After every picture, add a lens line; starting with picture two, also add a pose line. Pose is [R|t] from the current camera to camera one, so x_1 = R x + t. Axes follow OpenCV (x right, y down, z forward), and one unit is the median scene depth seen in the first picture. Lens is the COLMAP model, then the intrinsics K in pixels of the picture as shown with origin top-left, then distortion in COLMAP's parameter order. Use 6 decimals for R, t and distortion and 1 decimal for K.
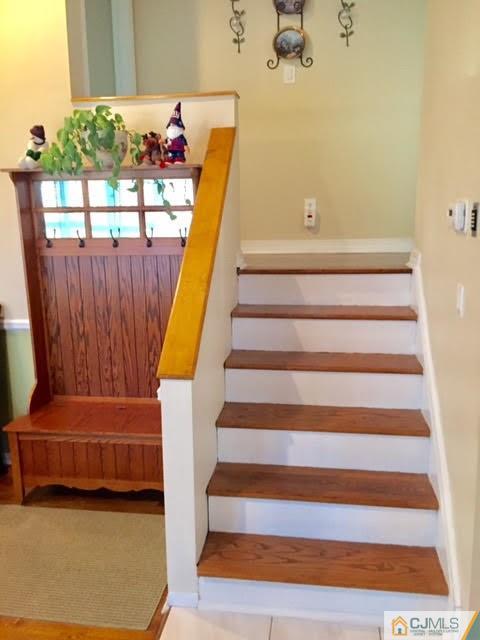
lens RADIAL K [[549.4, 0, 240.0], [0, 549.4, 320.0], [0, 0, 1]] dist [0.082849, -0.120450]
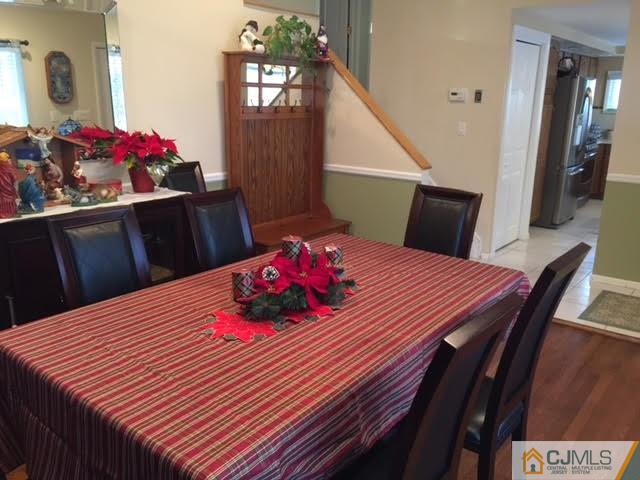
lens RADIAL K [[549.4, 0, 322.5], [0, 549.4, 237.6], [0, 0, 1]] dist [0.082849, -0.120450]
pose [[0.479974, -0.198062, 0.854633, -1.442516], [0.131909, 0.979399, 0.152895, -0.018116], [-0.867309, 0.039349, 0.496212, 0.198714]]
